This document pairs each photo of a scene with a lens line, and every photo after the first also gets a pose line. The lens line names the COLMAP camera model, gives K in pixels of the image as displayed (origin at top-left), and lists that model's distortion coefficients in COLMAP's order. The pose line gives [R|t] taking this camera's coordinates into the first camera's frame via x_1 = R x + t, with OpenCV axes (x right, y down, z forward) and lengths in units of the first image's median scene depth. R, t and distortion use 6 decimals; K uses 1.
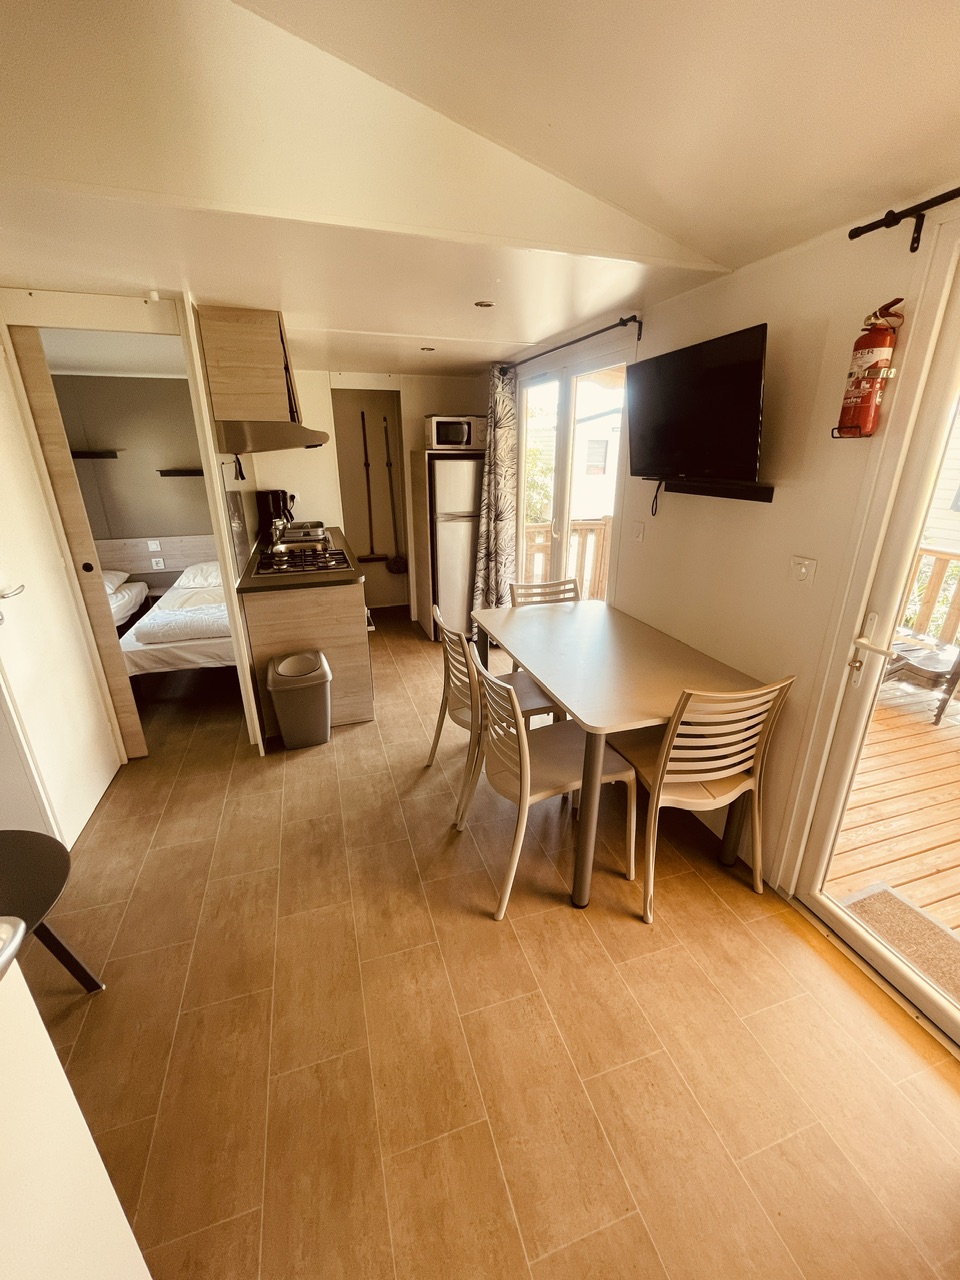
lens RADIAL K [[518.5, 0, 475.9], [0, 518.5, 641.3], [0, 0, 1]] dist [-0.000172, -0.000581]
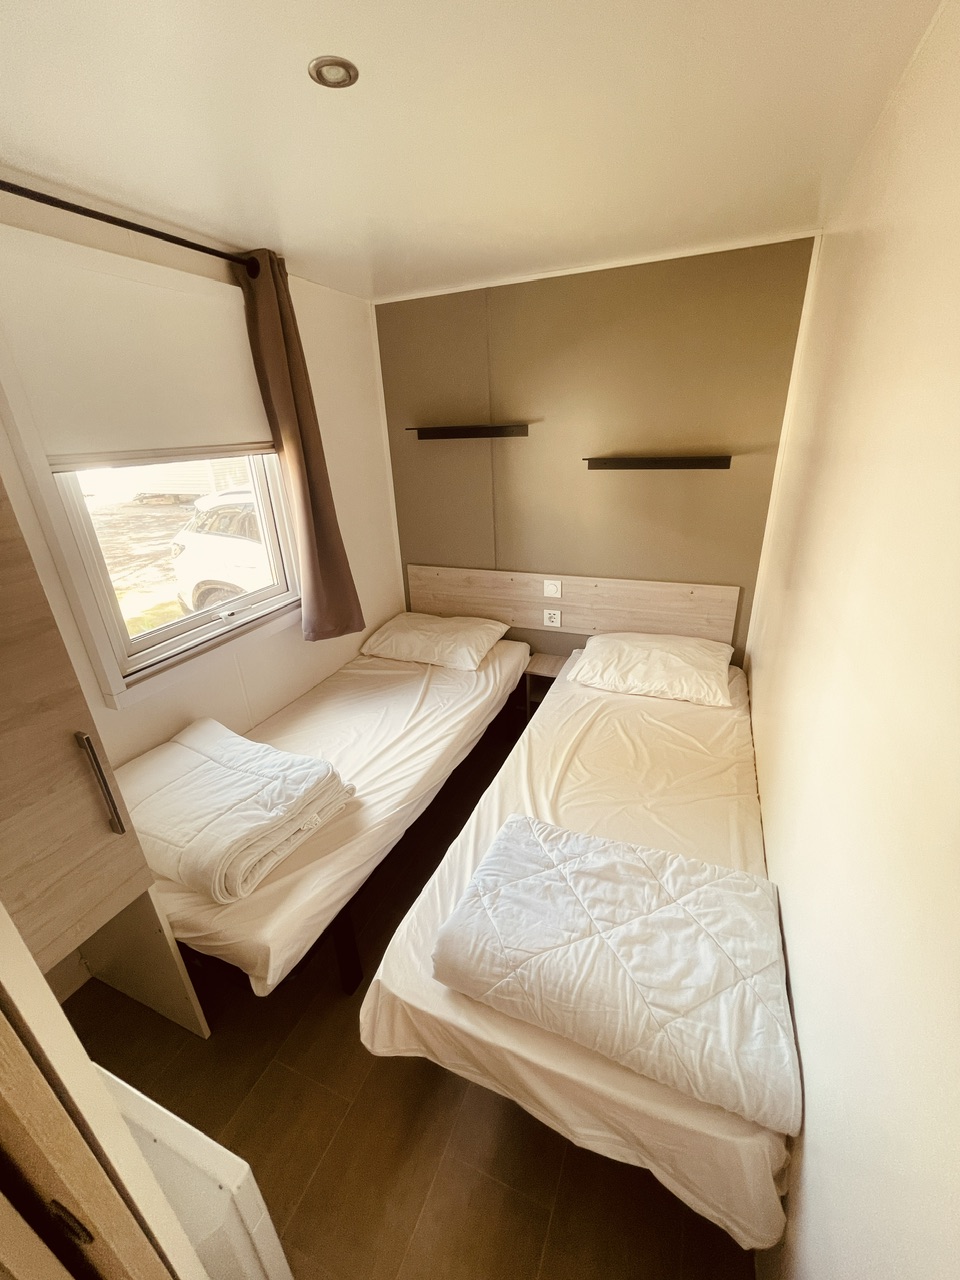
lens RADIAL K [[518.5, 0, 481.6], [0, 518.5, 632.1], [0, 0, 1]] dist [-0.000172, -0.000581]
pose [[0.754145, 0.224380, -0.617187, -0.997307], [-0.186191, 0.974309, 0.126705, -0.621464], [0.629761, 0.019361, 0.776548, 1.602029]]
